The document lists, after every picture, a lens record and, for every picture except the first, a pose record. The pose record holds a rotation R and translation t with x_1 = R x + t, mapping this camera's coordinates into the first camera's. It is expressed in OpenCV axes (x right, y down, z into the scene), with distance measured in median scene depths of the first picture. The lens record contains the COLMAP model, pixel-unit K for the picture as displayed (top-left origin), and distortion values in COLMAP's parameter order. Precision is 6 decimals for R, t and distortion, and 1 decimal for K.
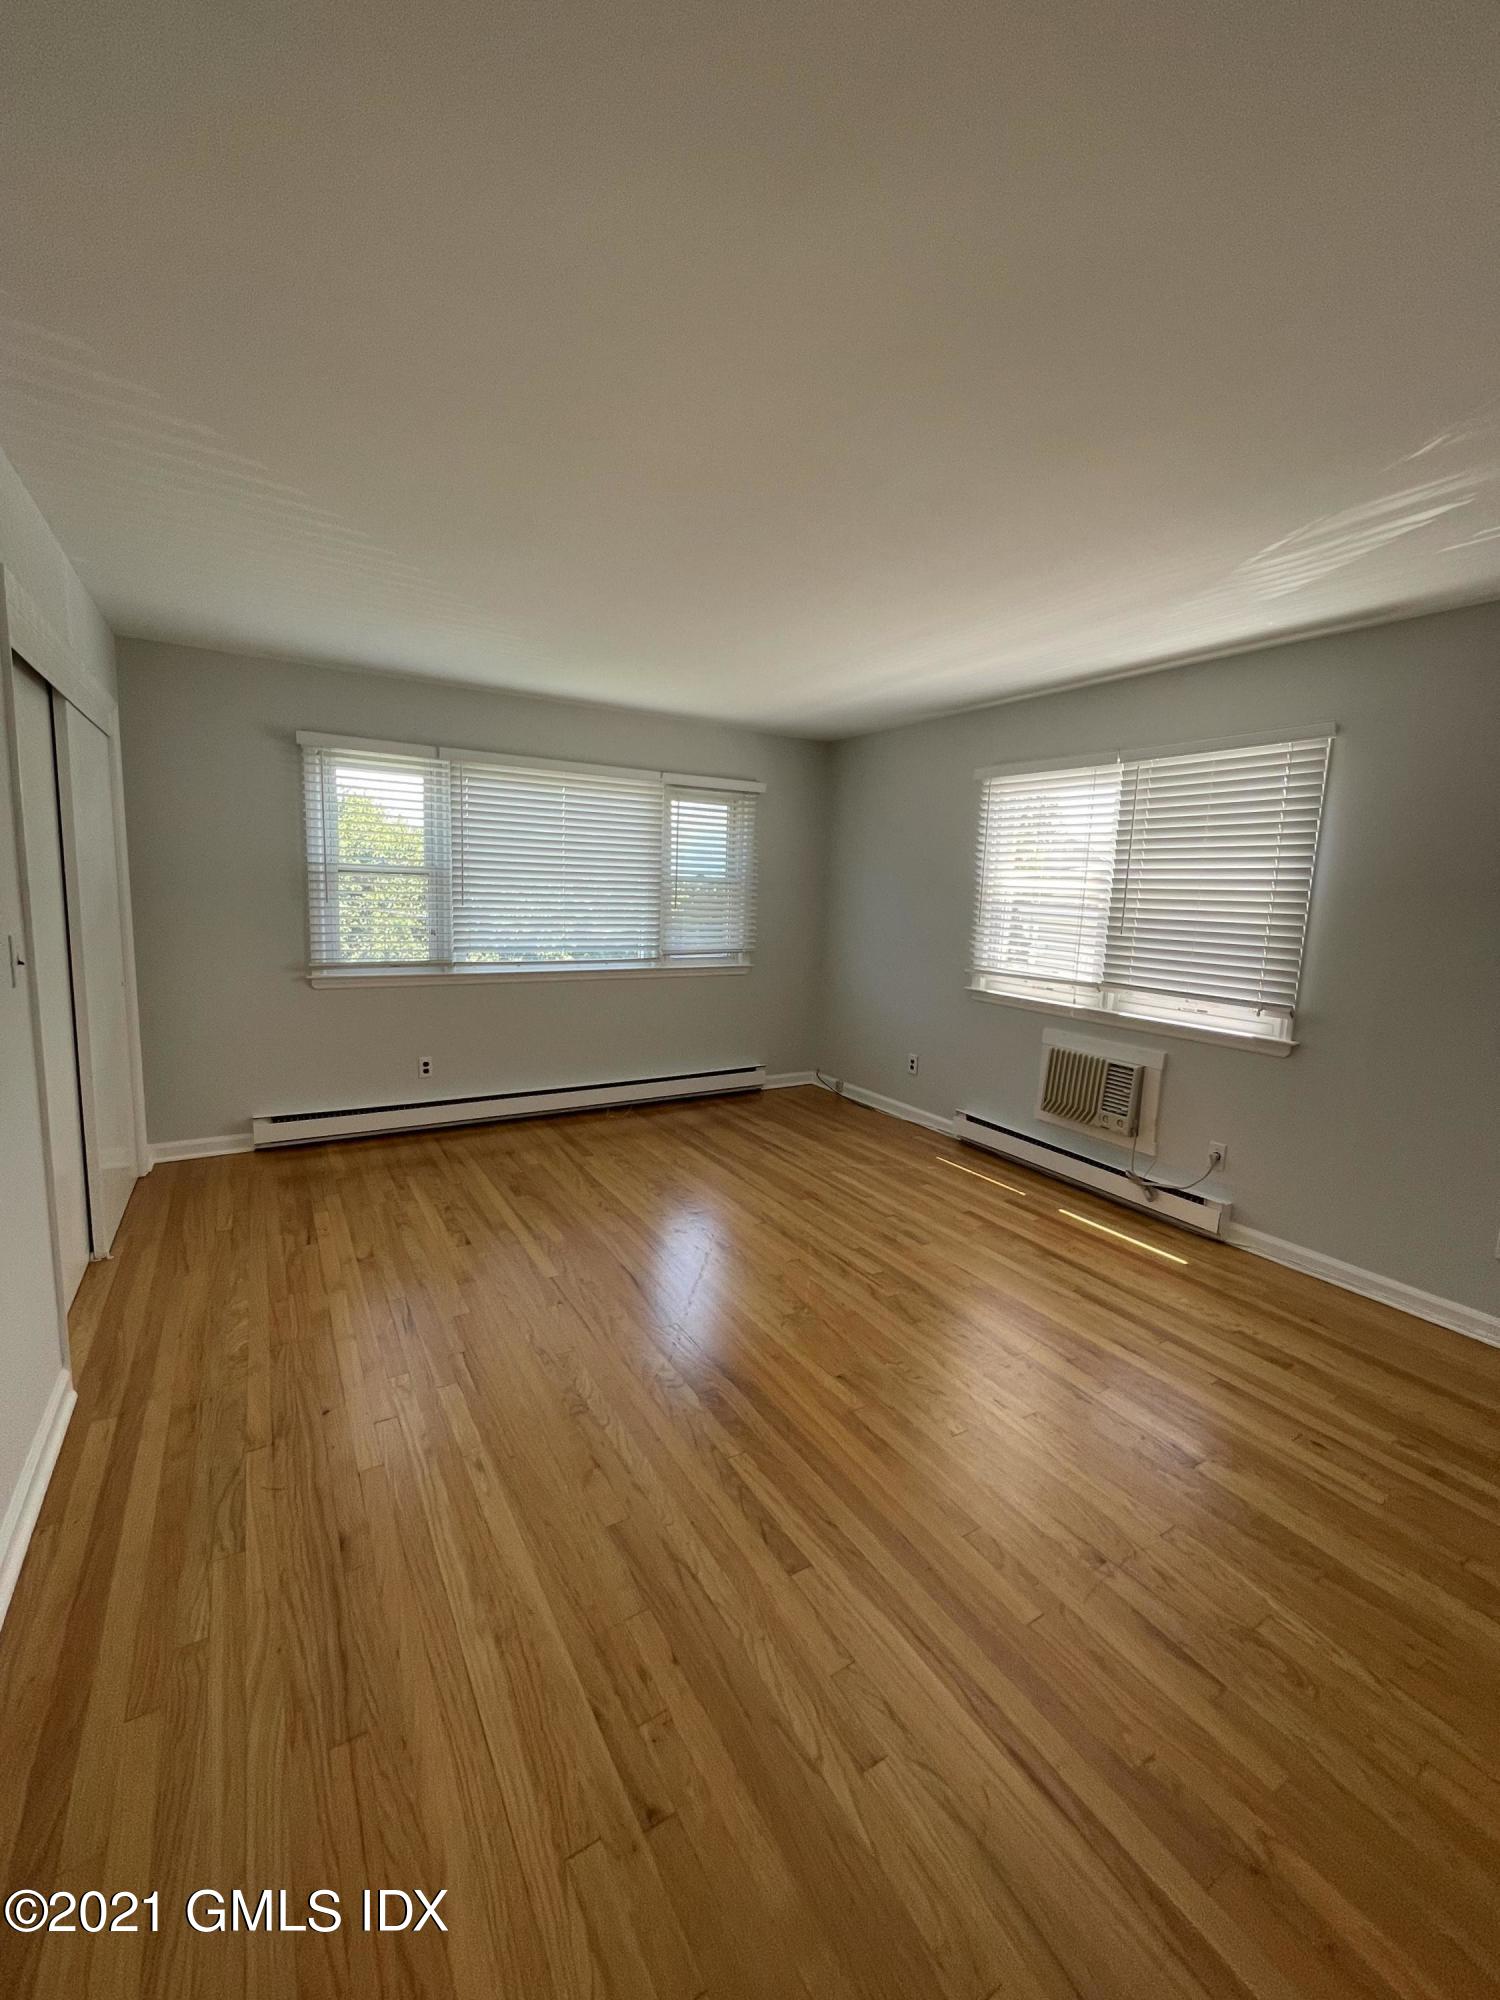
lens RADIAL K [[809.5, 0, 756.9], [0, 809.5, 998.1], [0, 0, 1]] dist [0.000284, 0.000185]
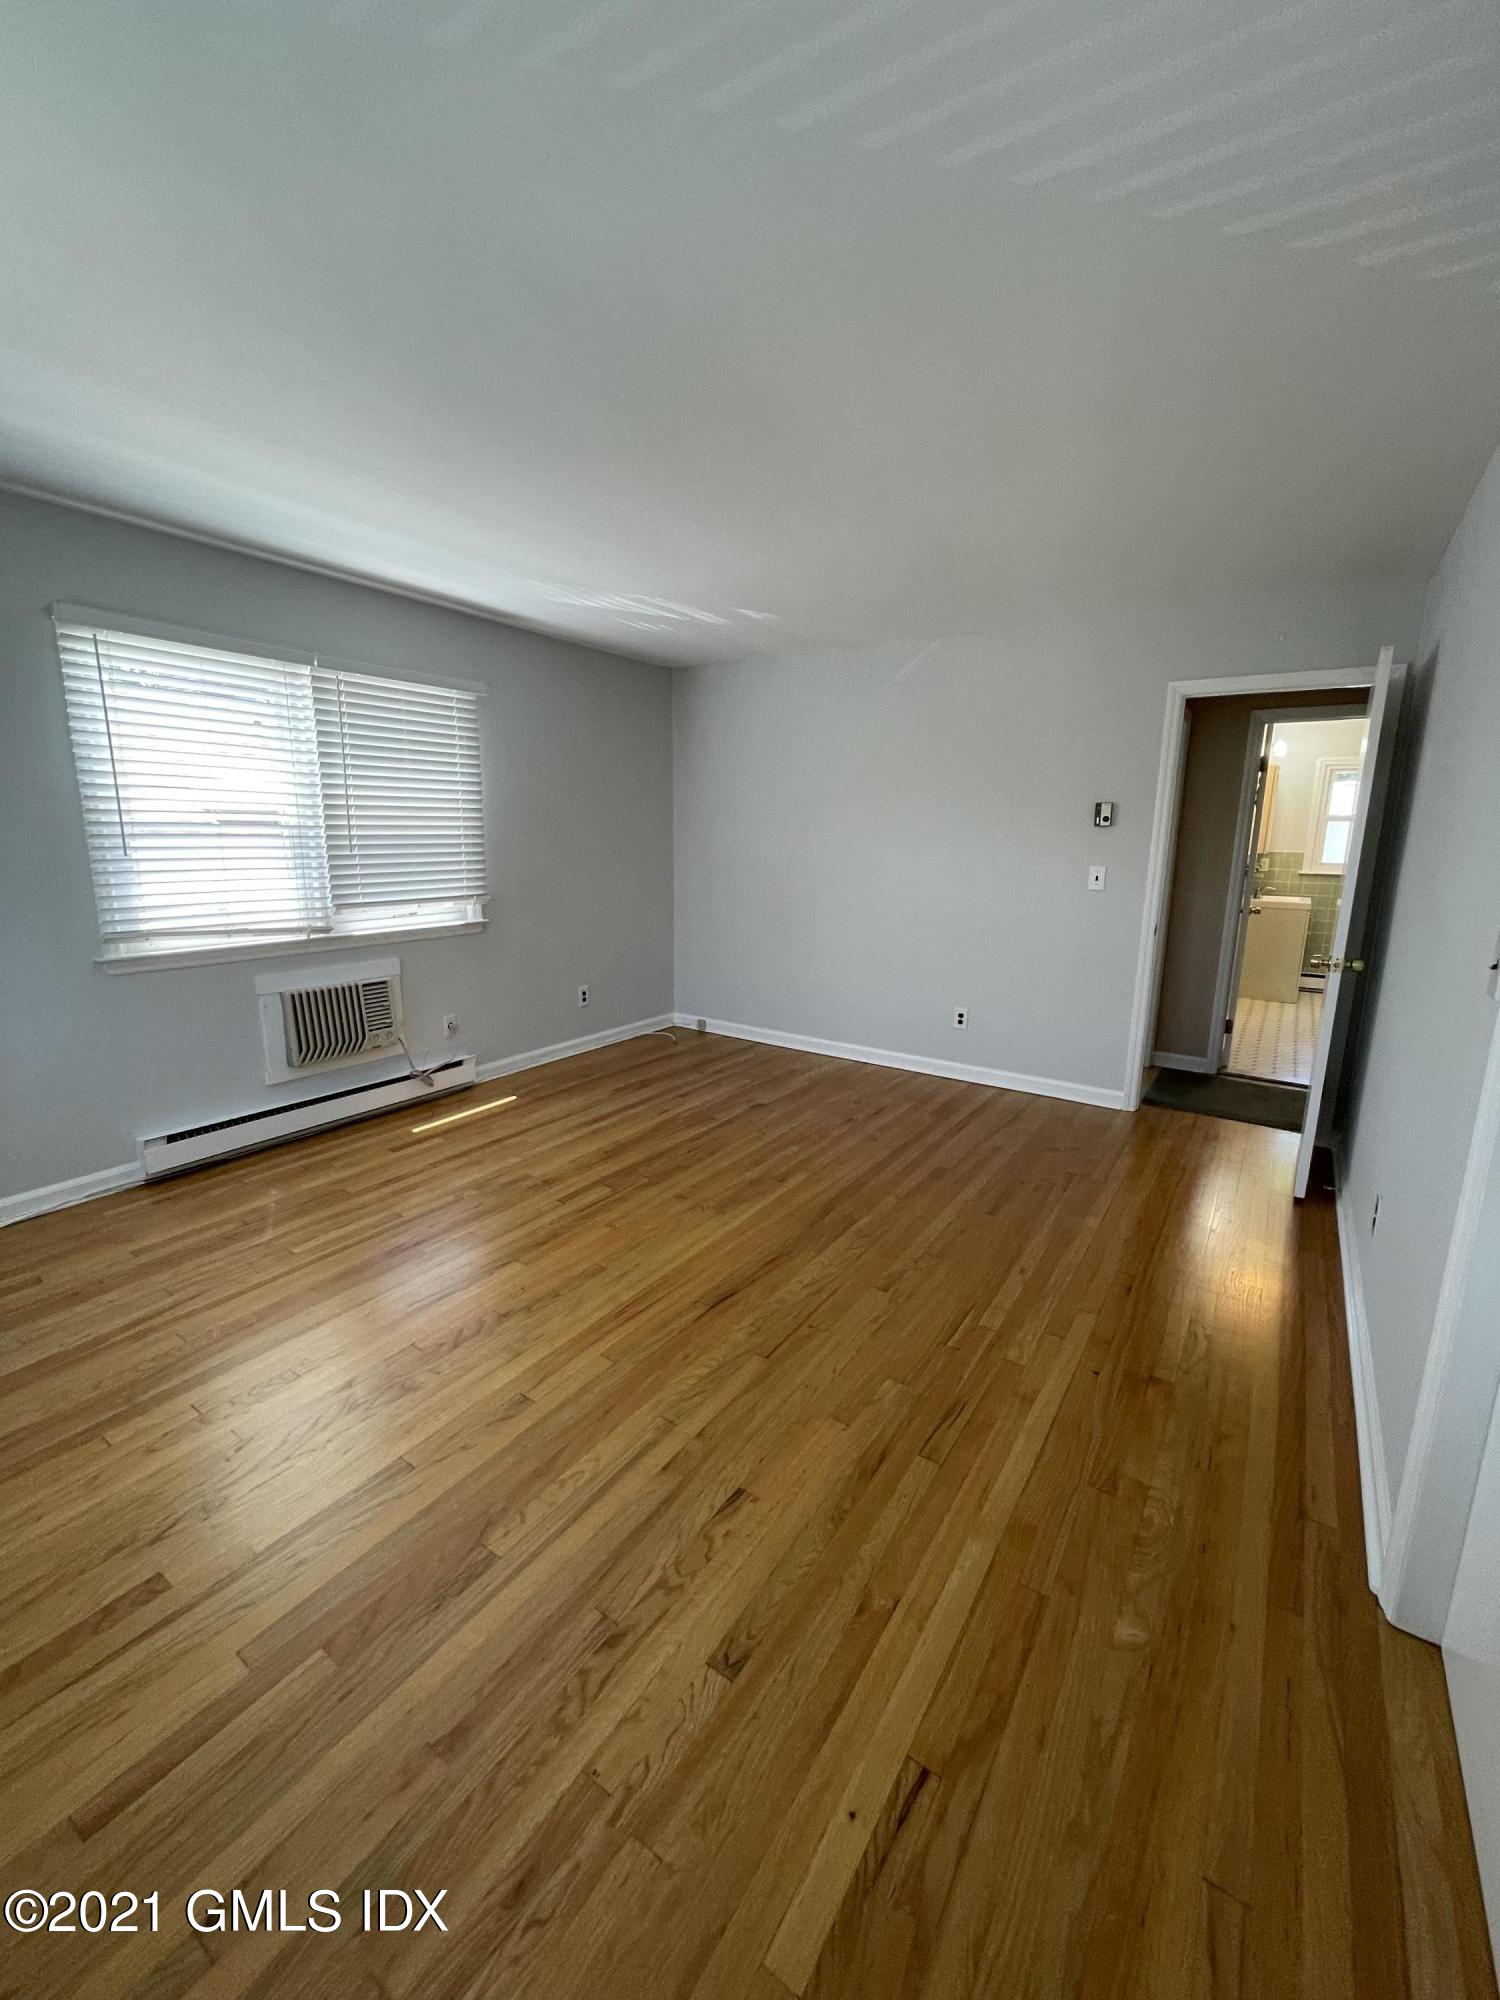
lens RADIAL K [[809.5, 0, 756.9], [0, 809.5, 998.1], [0, 0, 1]] dist [0.000284, 0.000185]
pose [[-0.417365, -0.226011, 0.880185, -0.604978], [0.096404, 0.952101, 0.290190, -0.136409], [-0.903611, 0.205969, -0.375585, 0.885934]]
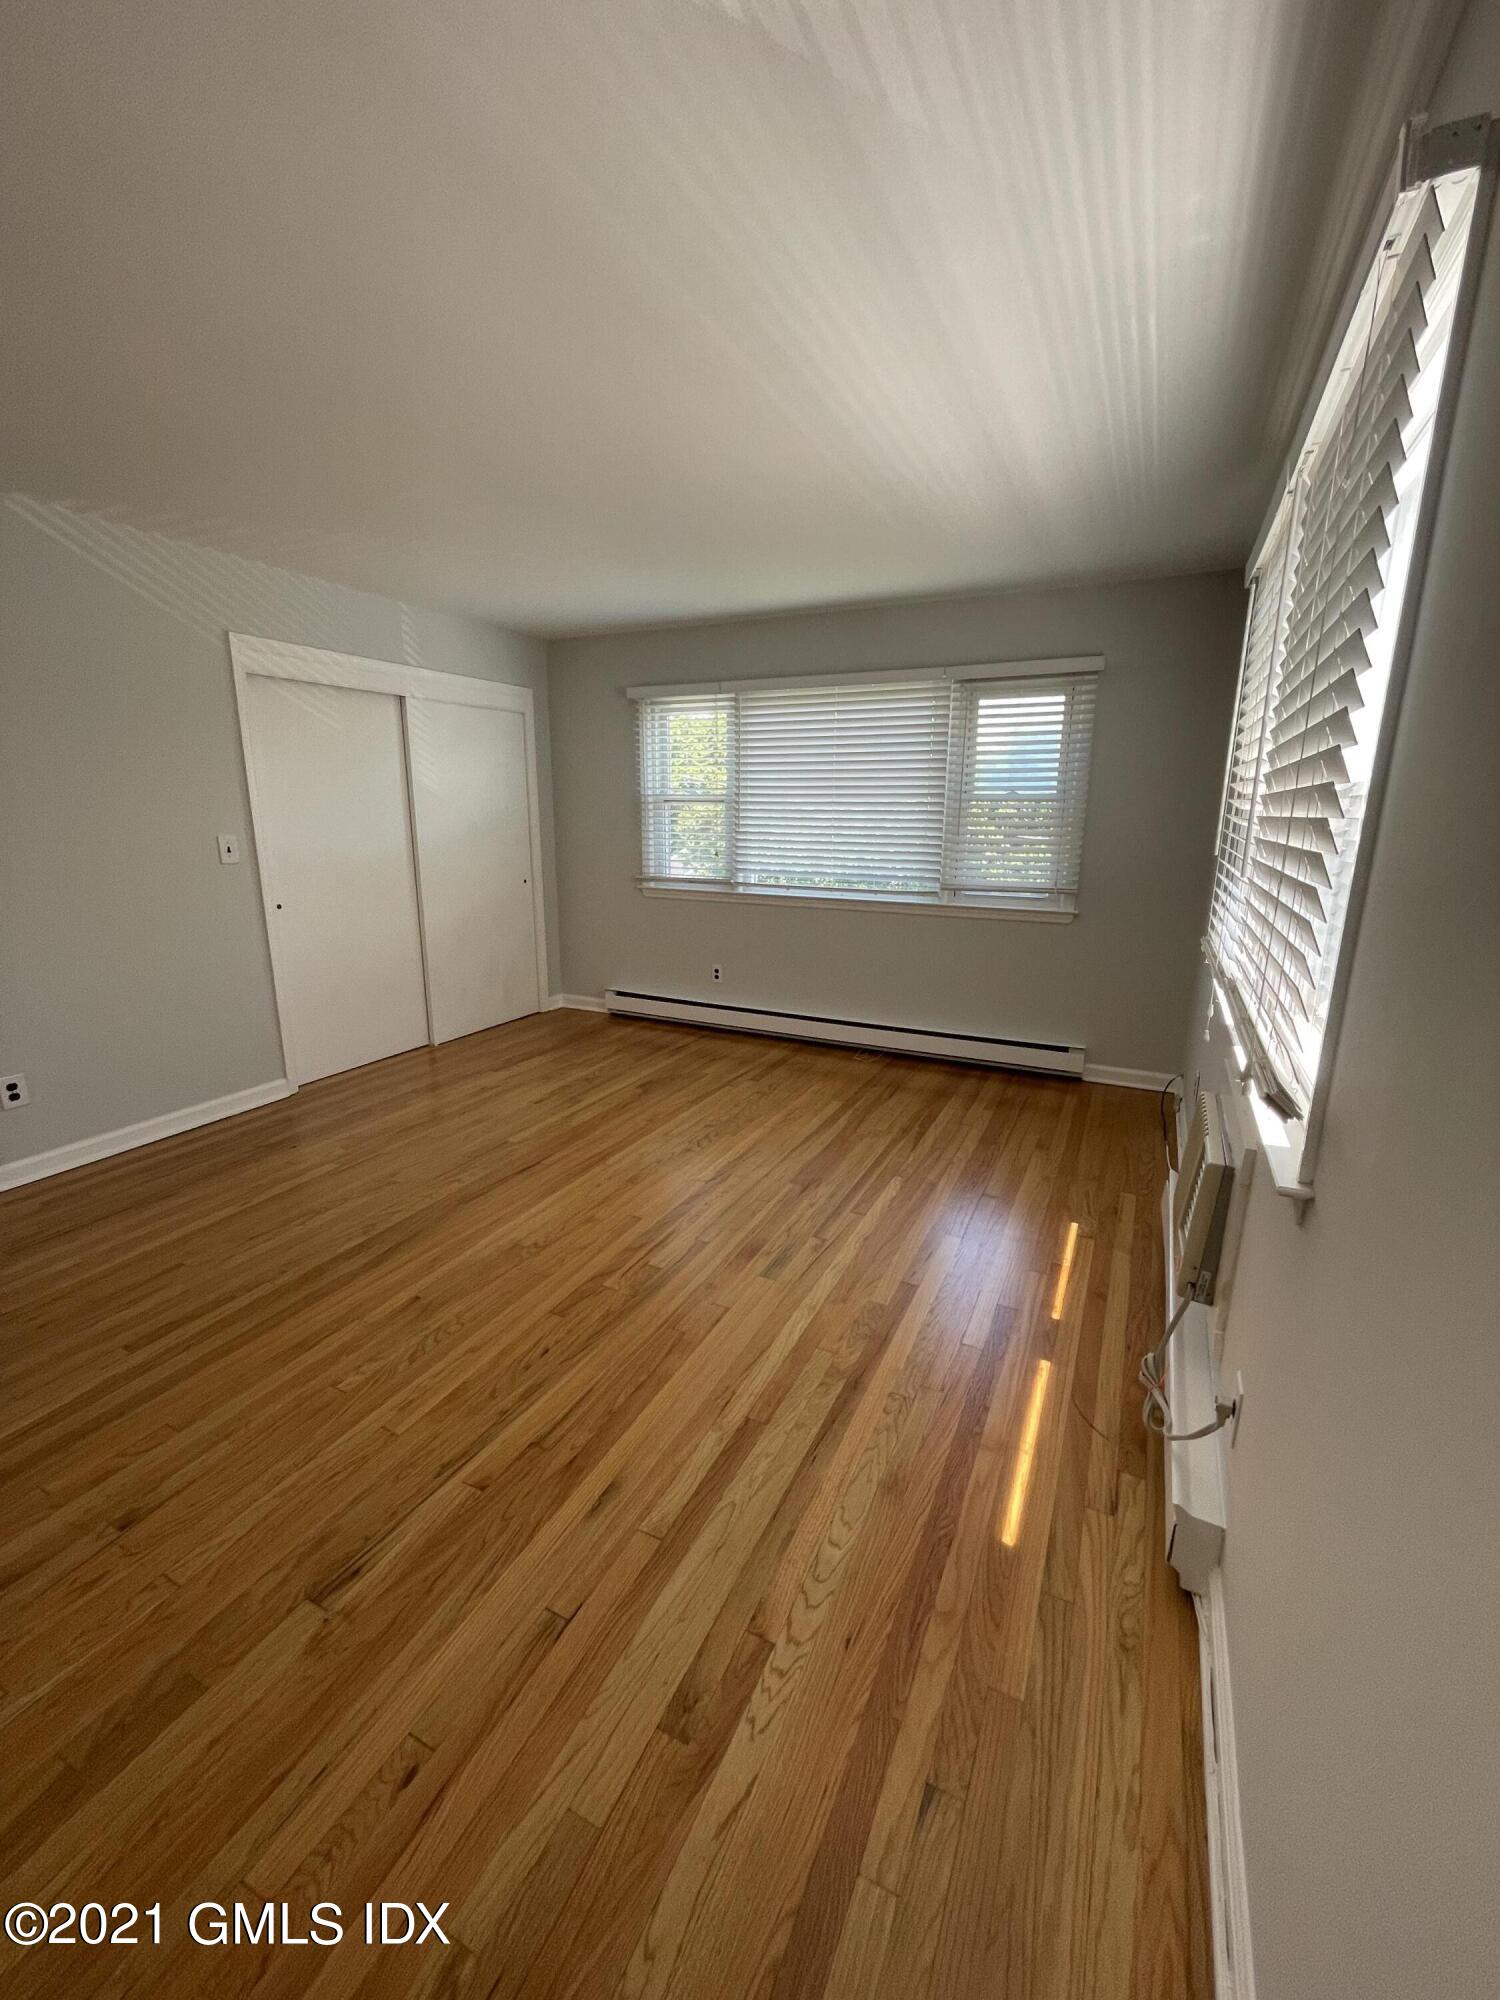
lens RADIAL K [[809.5, 0, 756.9], [0, 809.5, 998.1], [0, 0, 1]] dist [0.000284, 0.000185]
pose [[0.530666, 0.164615, -0.831442, 0.643771], [-0.104490, 0.986182, 0.128560, -0.037062], [0.841116, 0.018655, 0.540533, 0.481714]]
